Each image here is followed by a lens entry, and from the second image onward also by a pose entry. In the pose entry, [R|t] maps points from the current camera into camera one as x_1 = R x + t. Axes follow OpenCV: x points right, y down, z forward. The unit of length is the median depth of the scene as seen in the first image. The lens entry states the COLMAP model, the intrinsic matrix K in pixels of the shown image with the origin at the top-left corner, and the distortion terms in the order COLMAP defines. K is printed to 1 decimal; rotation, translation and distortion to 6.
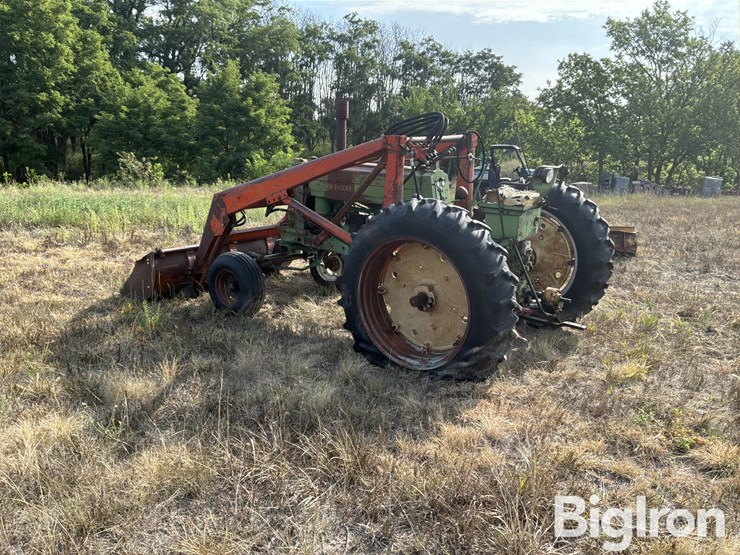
lens RADIAL K [[591.0, 0, 371.0], [0, 591.0, 277.6], [0, 0, 1]] dist [0.028219, -0.034114]
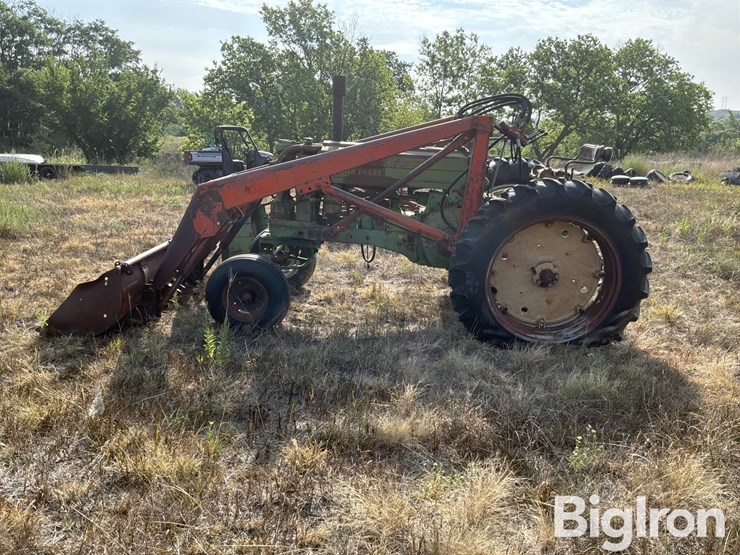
lens RADIAL K [[591.0, 0, 369.6], [0, 591.0, 278.3], [0, 0, 1]] dist [0.028219, -0.034114]
pose [[0.834562, -0.128651, 0.535682, -0.242880], [0.112144, 0.991664, 0.063446, -0.020057], [-0.539379, 0.007124, 0.842033, 0.098201]]
